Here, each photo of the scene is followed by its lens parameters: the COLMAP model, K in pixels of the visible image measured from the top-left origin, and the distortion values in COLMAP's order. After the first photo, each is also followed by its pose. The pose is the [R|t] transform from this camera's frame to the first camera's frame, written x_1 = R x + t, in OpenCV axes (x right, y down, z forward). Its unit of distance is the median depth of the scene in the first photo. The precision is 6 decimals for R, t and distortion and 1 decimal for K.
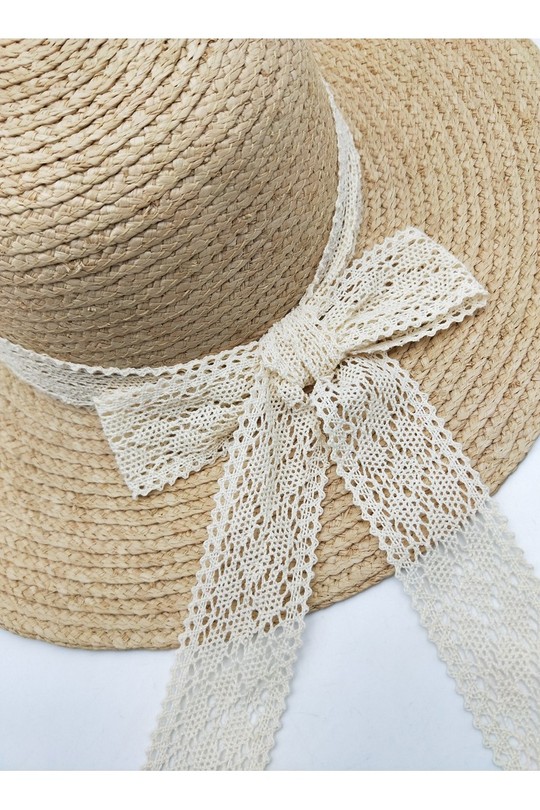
lens RADIAL K [[626.1, 0, 280.8], [0, 626.1, 382.2], [0, 0, 1]] dist [-0.038409, -0.000472]
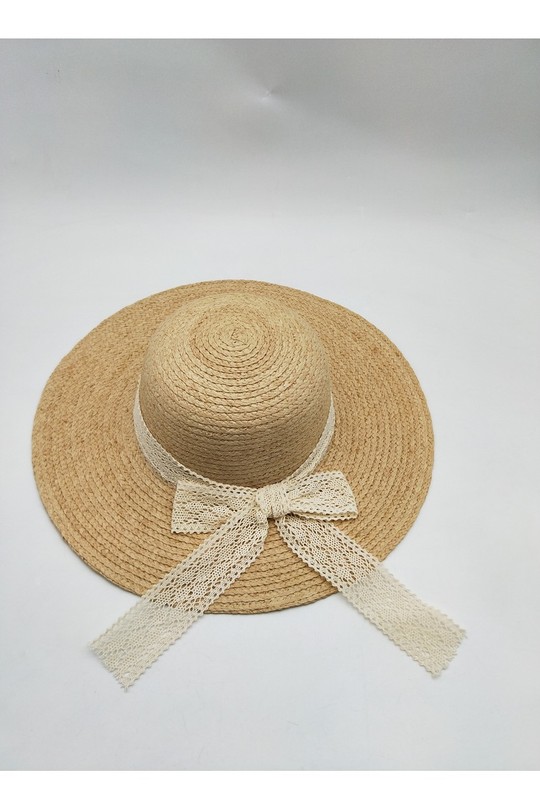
lens RADIAL K [[626.1, 0, 280.8], [0, 626.1, 382.2], [0, 0, 1]] dist [-0.038409, -0.000472]
pose [[0.902645, 0.430195, -0.012796, -0.098952], [-0.420792, 0.875893, -0.236106, 0.092983], [-0.090364, 0.218504, 0.971643, -1.283823]]
